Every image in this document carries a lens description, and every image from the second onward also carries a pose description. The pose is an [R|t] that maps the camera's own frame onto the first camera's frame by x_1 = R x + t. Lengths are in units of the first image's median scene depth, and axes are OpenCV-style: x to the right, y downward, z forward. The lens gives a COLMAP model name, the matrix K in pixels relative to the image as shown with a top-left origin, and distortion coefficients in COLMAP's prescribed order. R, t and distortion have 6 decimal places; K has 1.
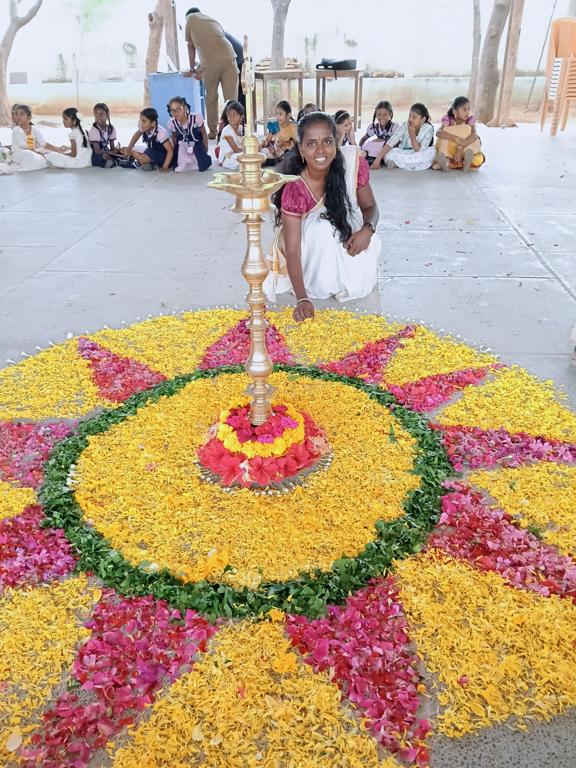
lens RADIAL K [[610.8, 0, 294.7], [0, 610.8, 386.2], [0, 0, 1]] dist [0.003983, -0.049363]
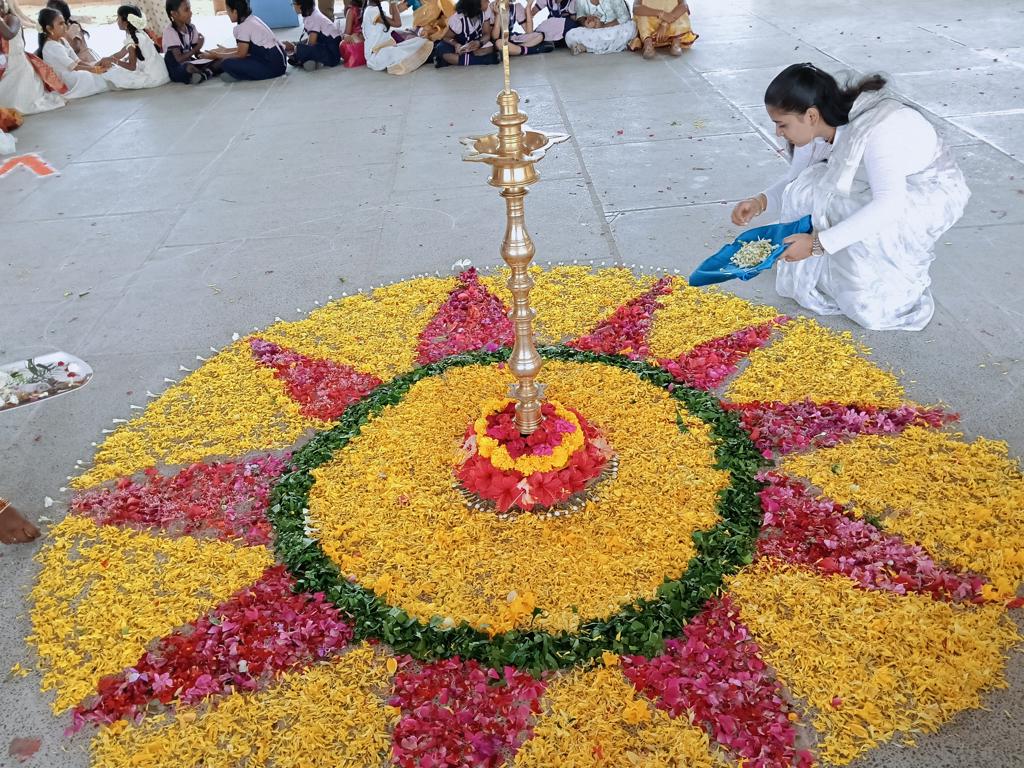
lens RADIAL K [[814.4, 0, 508.4], [0, 814.4, 382.5], [0, 0, 1]] dist [0.003983, -0.049363]
pose [[0.990336, -0.115193, 0.077235, -0.177744], [0.110290, 0.991771, 0.065014, -0.085699], [-0.084089, -0.055867, 0.994891, -0.093076]]
